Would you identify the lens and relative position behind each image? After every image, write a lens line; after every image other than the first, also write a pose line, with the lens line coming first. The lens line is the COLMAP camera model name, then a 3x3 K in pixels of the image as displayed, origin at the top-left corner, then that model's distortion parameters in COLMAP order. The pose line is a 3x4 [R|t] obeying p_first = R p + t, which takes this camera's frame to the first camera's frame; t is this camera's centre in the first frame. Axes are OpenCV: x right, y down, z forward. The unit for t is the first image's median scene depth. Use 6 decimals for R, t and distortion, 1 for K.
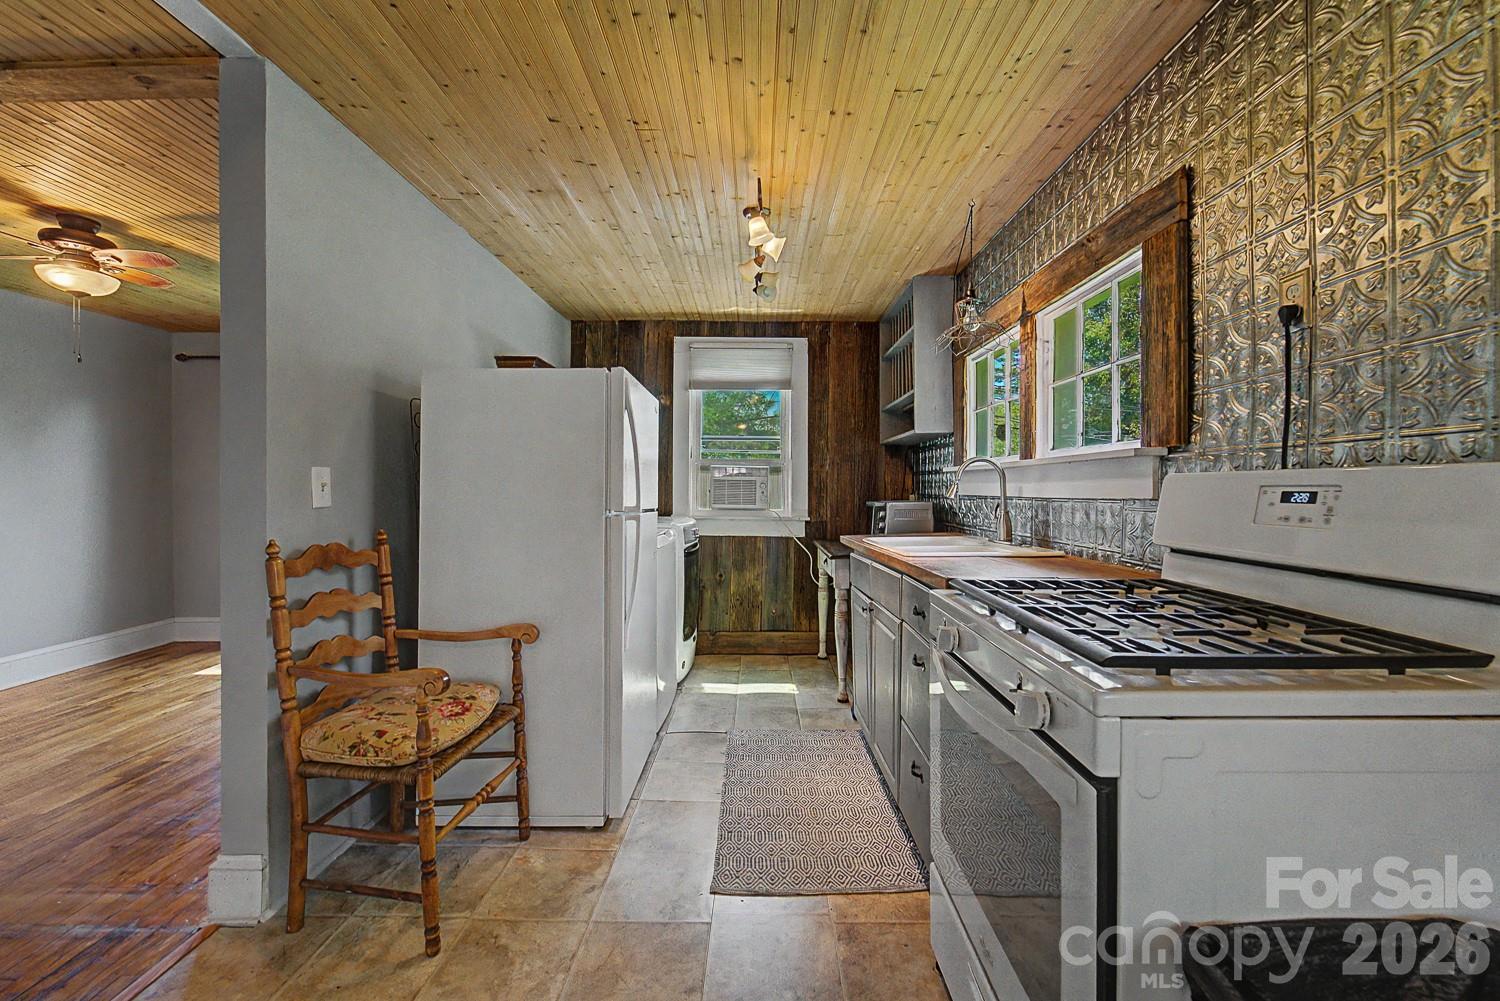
lens RADIAL K [[608.8, 0, 753.2], [0, 608.8, 494.7], [0, 0, 1]] dist [-0.001519, -0.000425]
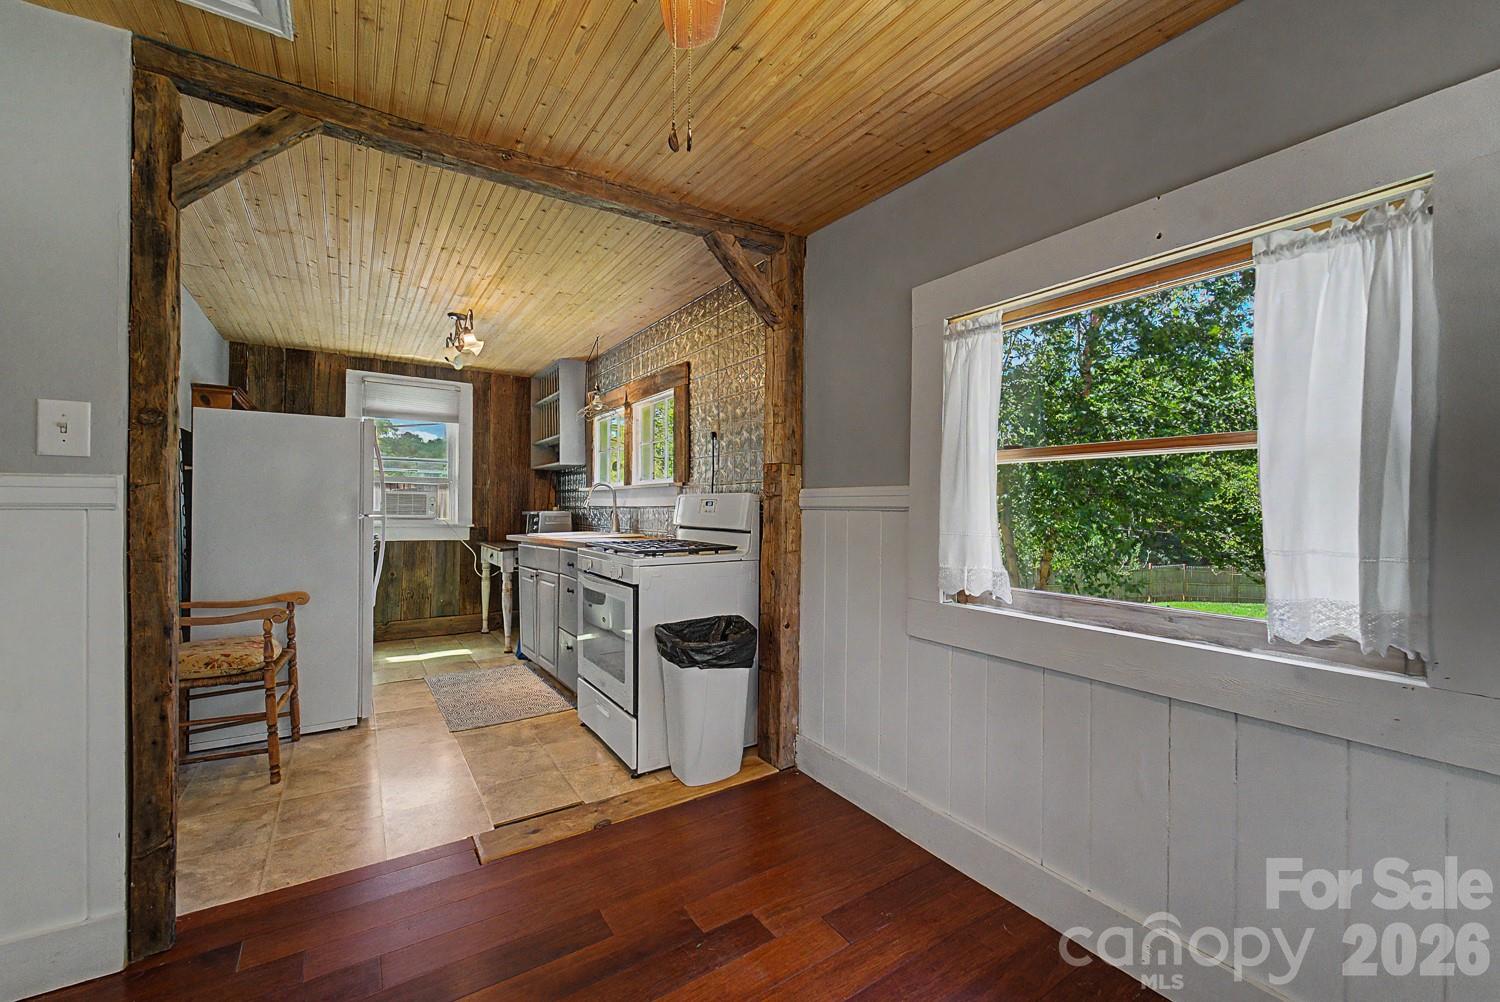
lens RADIAL K [[603.4, 0, 751.8], [0, 603.4, 504.6], [0, 0, 1]] dist [0.000083, -0.000014]
pose [[0.828214, 0.004286, 0.560395, -0.155064], [0.001572, 0.999949, -0.009971, 0.011093], [-0.560409, 0.009139, 0.828165, -0.434899]]
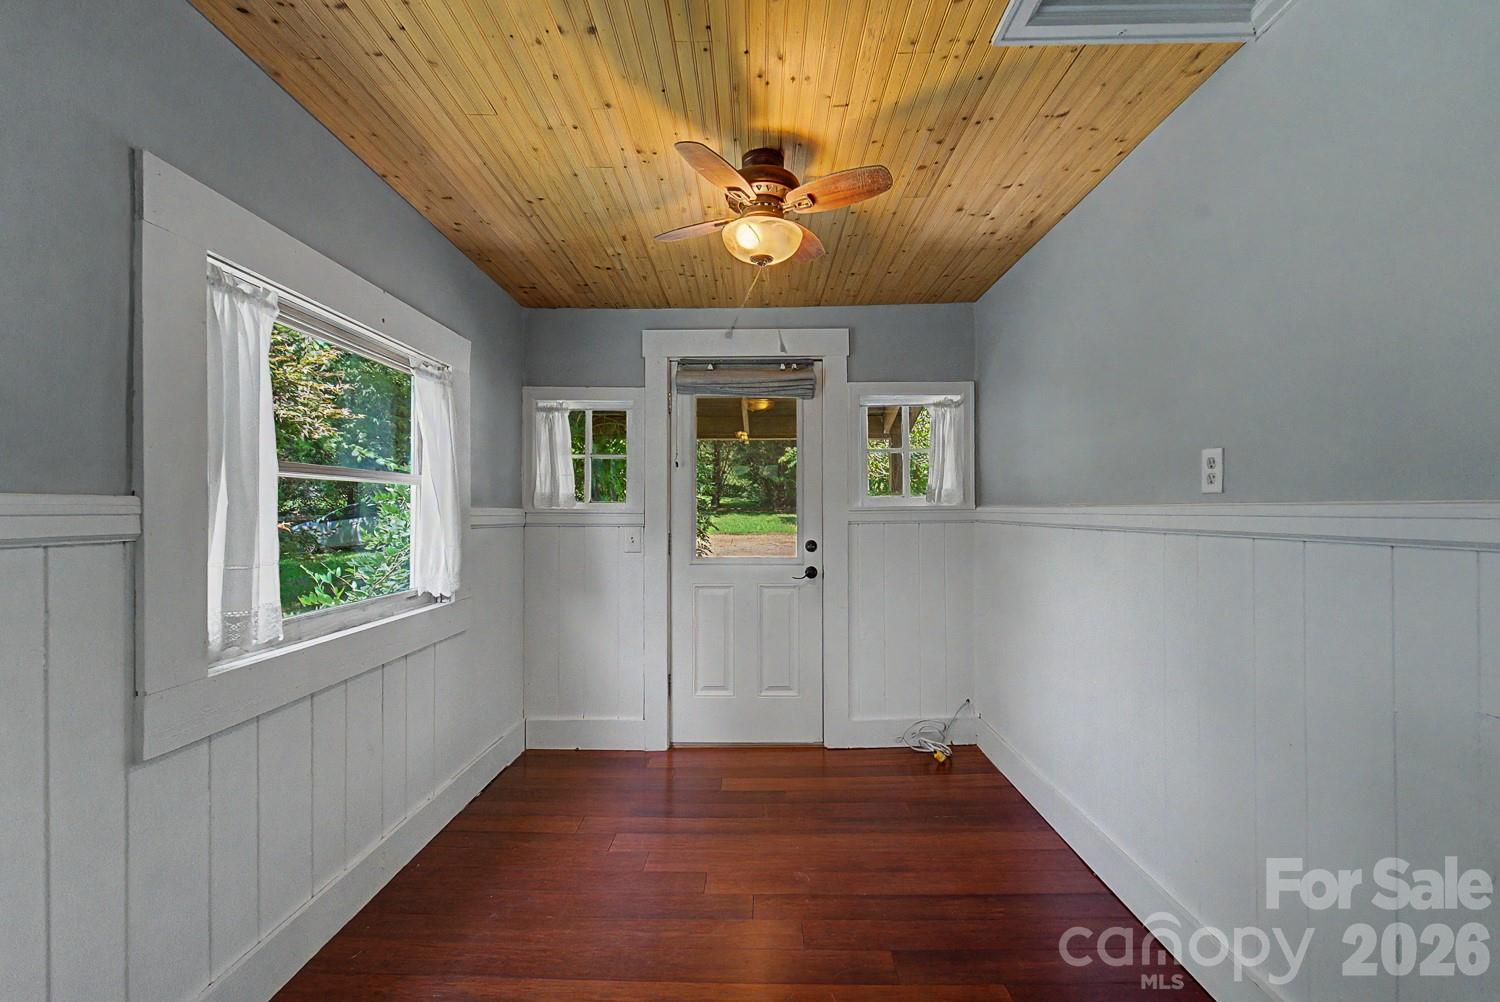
lens RADIAL K [[614.4, 0, 750.9], [0, 614.4, 514.7], [0, 0, 1]] dist [-0.001040, -0.000141]
pose [[-0.999966, 0.003942, 0.007232, -0.034745], [0.004098, 0.999756, 0.021687, -0.008729], [-0.007145, 0.021715, -0.999739, 0.292321]]
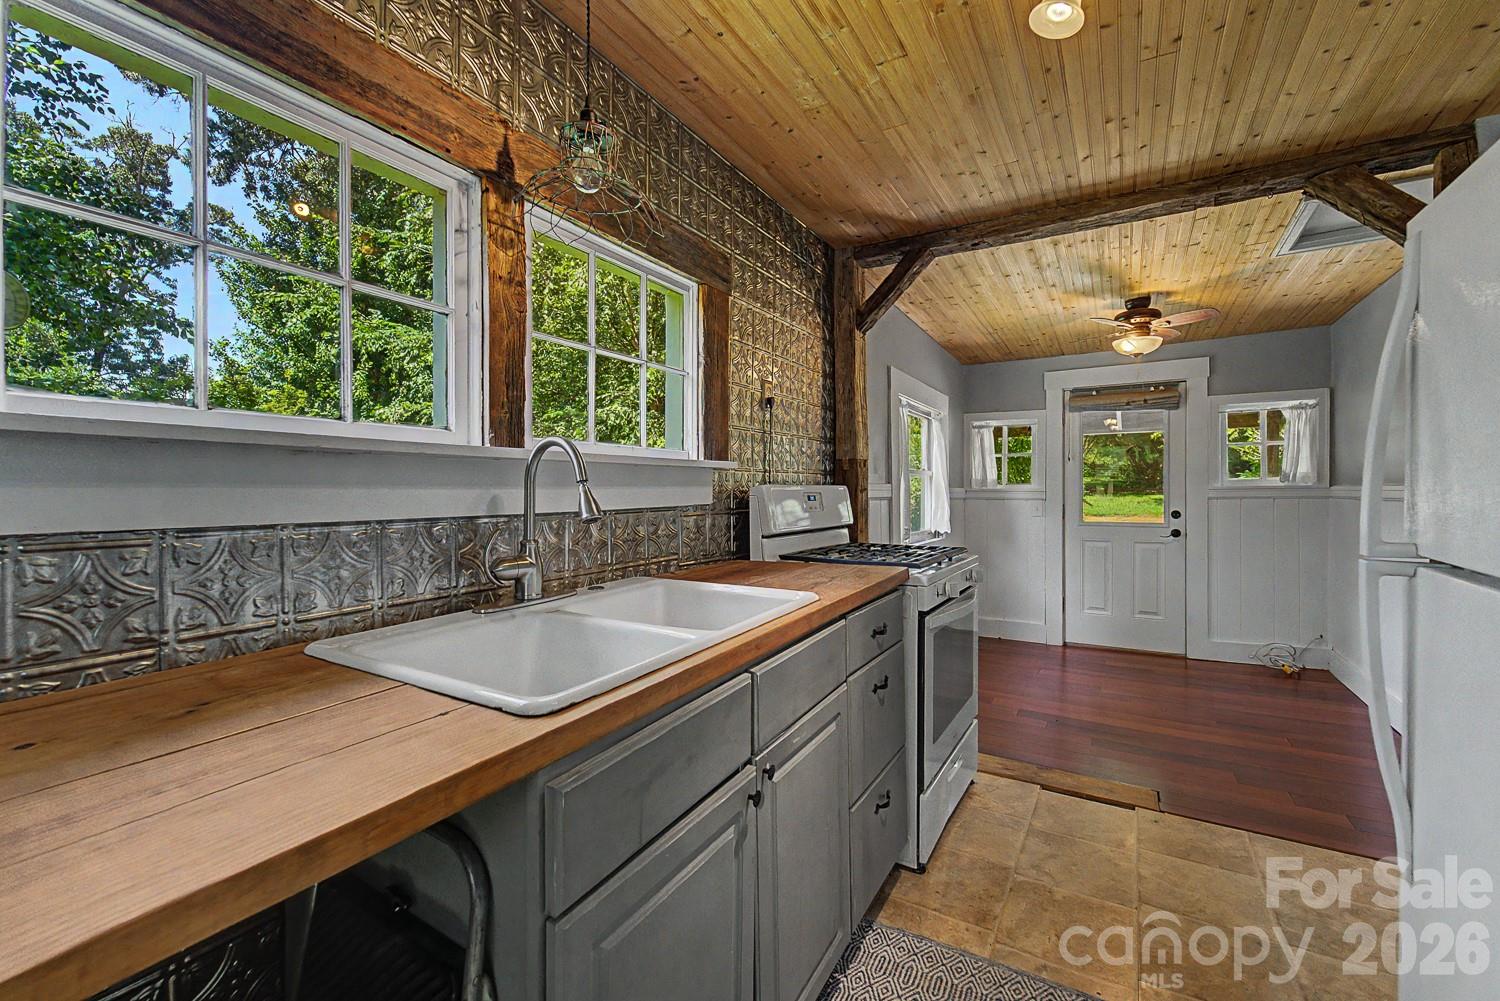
lens RADIAL K [[612.3, 0, 755.2], [0, 612.3, 496.4], [0, 0, 1]] dist [-0.005237, -0.000297]
pose [[-0.858588, 0.000219, 0.512666, -0.017745], [0.011387, 0.999761, 0.018644, -0.013424], [-0.512540, 0.021845, -0.858386, 0.909781]]
